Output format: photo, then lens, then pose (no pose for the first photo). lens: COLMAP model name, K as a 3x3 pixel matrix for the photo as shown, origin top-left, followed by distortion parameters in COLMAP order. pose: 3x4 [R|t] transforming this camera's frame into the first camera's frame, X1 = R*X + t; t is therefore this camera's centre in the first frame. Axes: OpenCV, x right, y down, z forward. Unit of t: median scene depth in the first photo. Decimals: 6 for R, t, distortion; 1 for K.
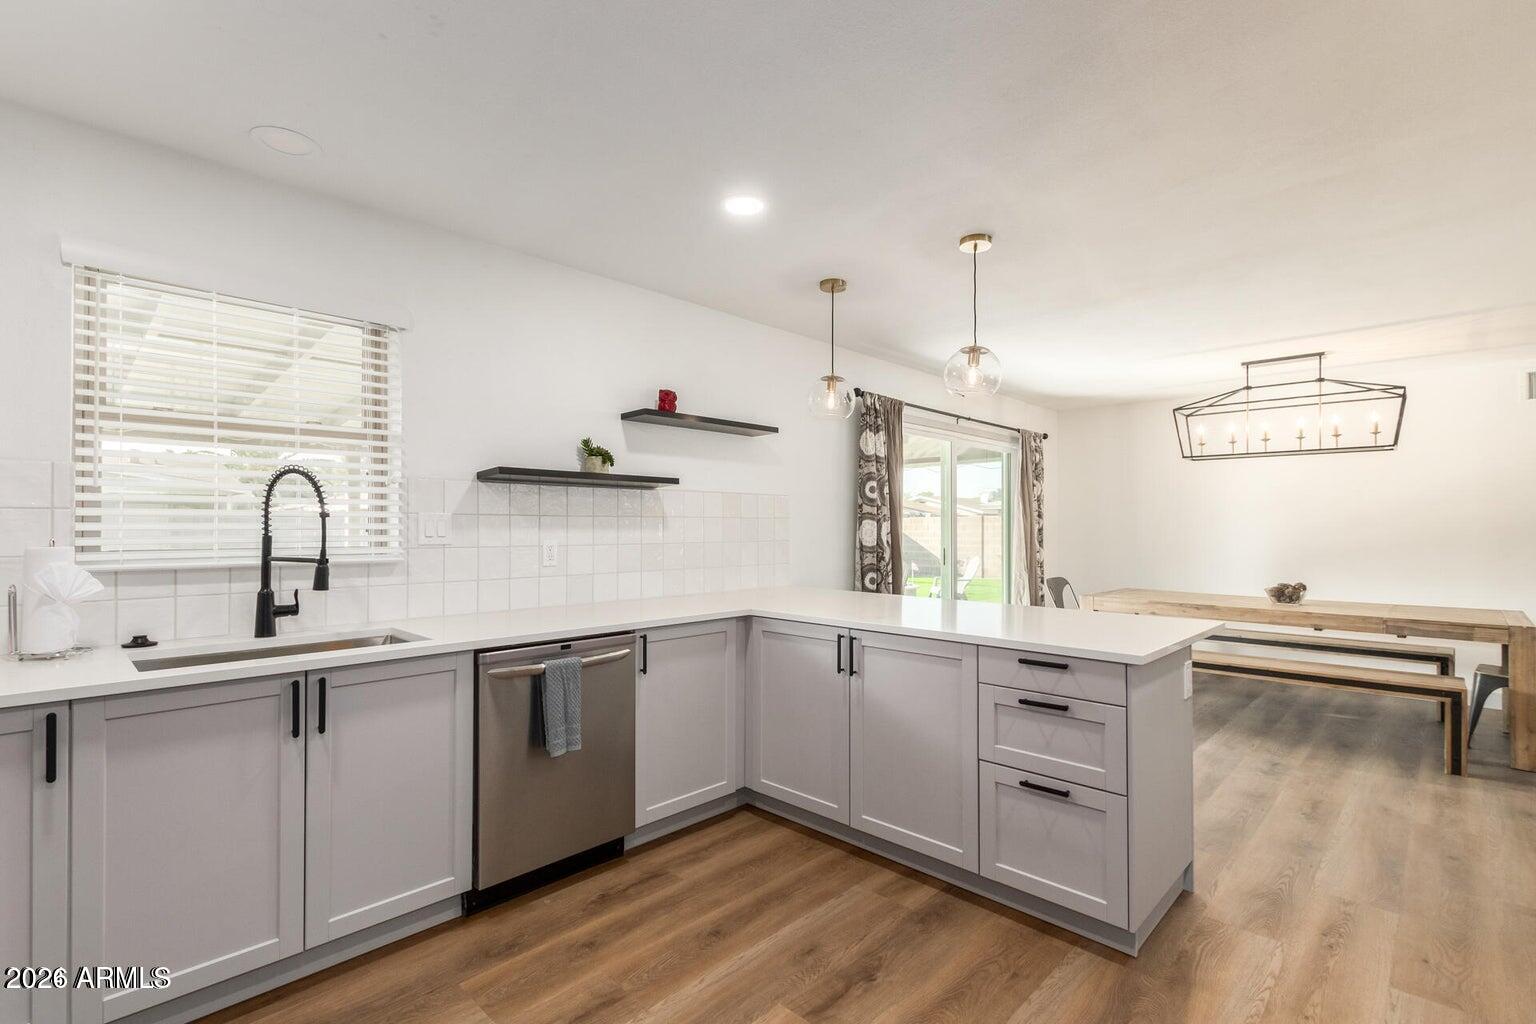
lens RADIAL K [[712.3, 0, 766.1], [0, 712.3, 518.9], [0, 0, 1]] dist [0.011300, -0.001586]
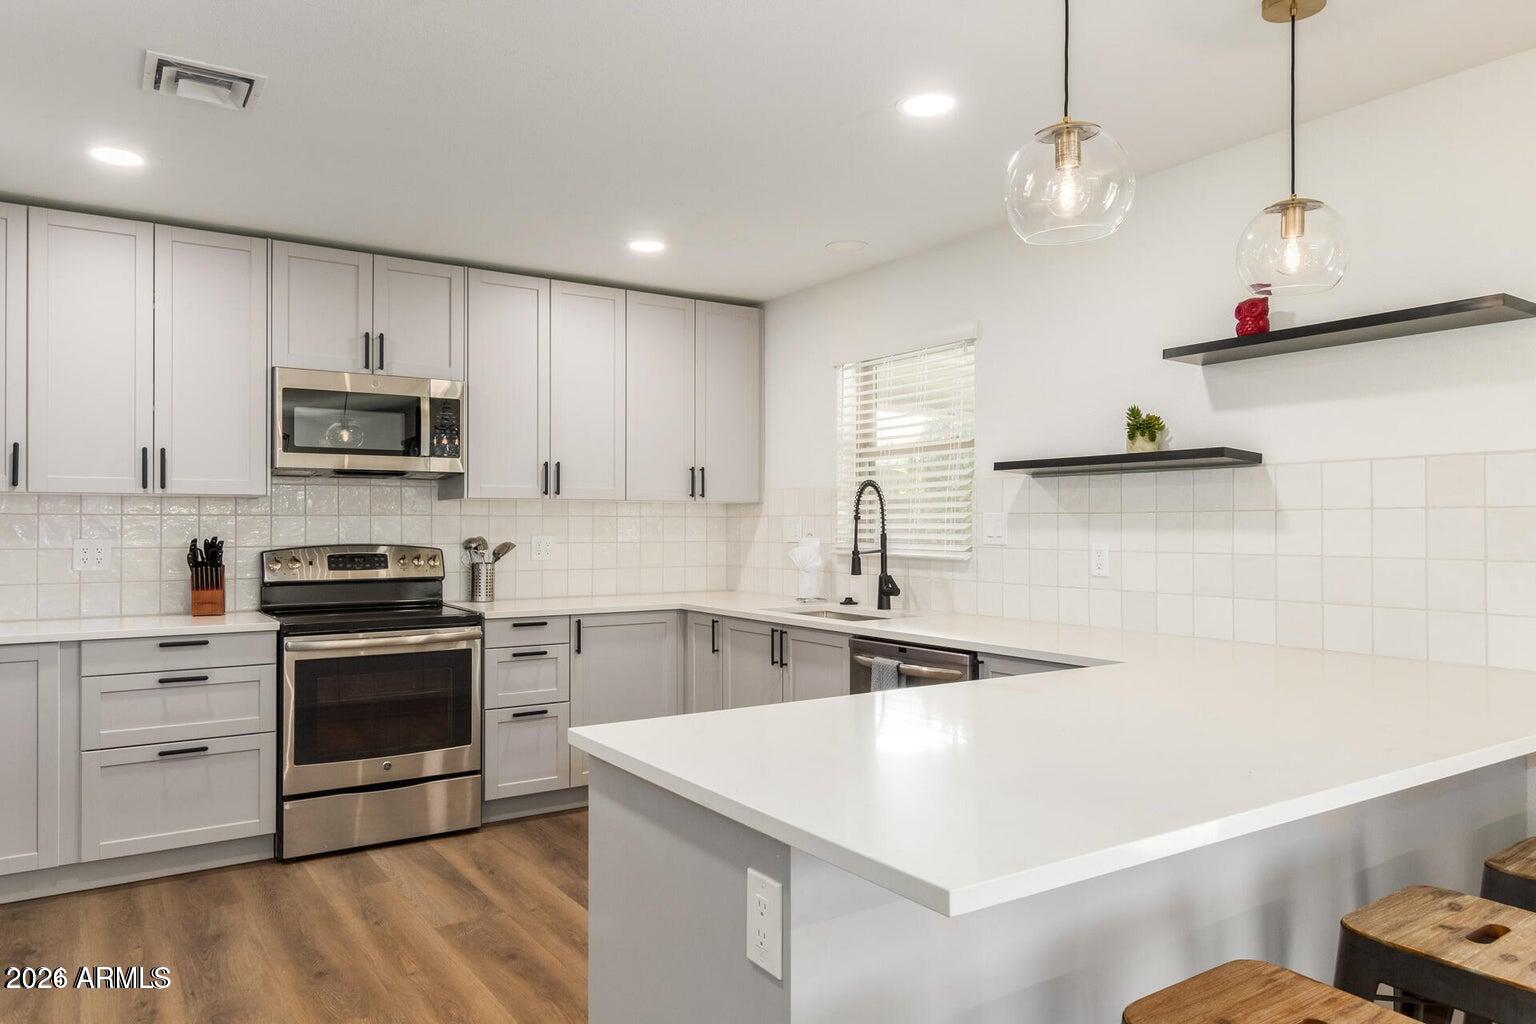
lens RADIAL K [[1034.4, 0, 766.0], [0, 1034.4, 515.7], [0, 0, 1]] dist [0.000974, 0.000114]
pose [[-0.212684, -0.008743, -0.977082, 0.907485], [0.010493, 0.999882, -0.011231, 0.007961], [0.977065, -0.012642, -0.212567, 0.889901]]
